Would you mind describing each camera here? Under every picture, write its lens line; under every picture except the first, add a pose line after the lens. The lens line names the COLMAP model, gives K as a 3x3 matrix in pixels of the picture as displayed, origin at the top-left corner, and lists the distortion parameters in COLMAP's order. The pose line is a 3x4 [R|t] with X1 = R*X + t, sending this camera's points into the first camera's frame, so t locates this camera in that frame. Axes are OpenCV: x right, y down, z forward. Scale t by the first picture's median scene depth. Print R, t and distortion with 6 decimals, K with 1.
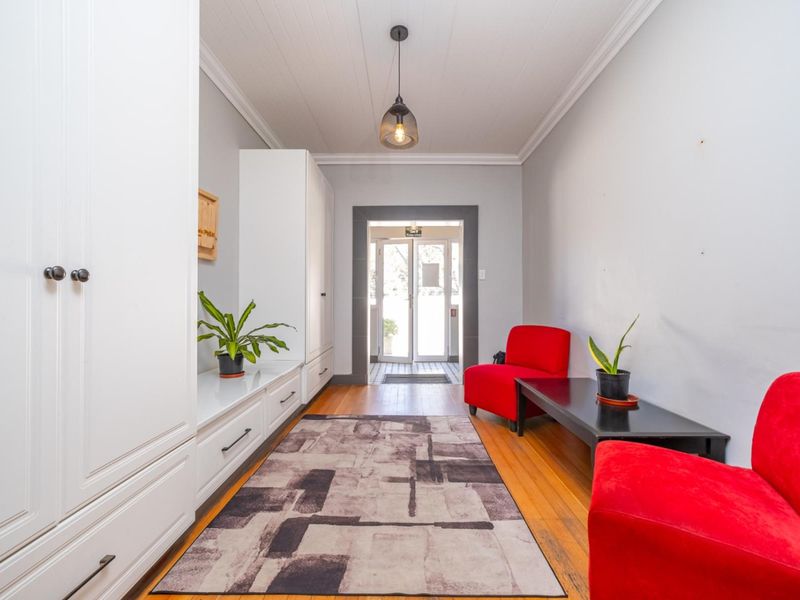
lens RADIAL K [[355.9, 0, 400.6], [0, 355.9, 298.4], [0, 0, 1]] dist [-0.001640, 0.001379]
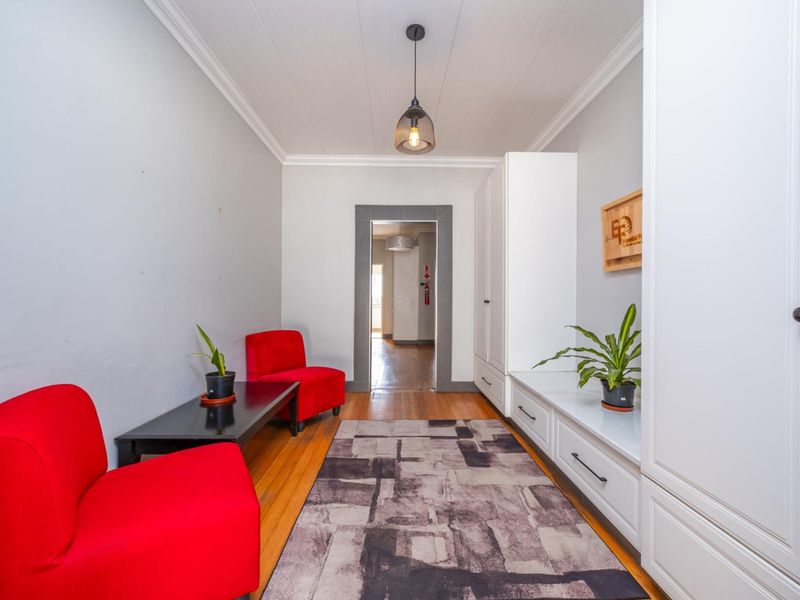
lens RADIAL K [[355.9, 0, 398.6], [0, 355.9, 299.3], [0, 0, 1]] dist [-0.001640, 0.001379]
pose [[-0.999824, -0.009256, -0.016344, 0.053447], [-0.009199, 0.999951, -0.003522, -0.028678], [0.016376, -0.003371, -0.999860, 2.005686]]
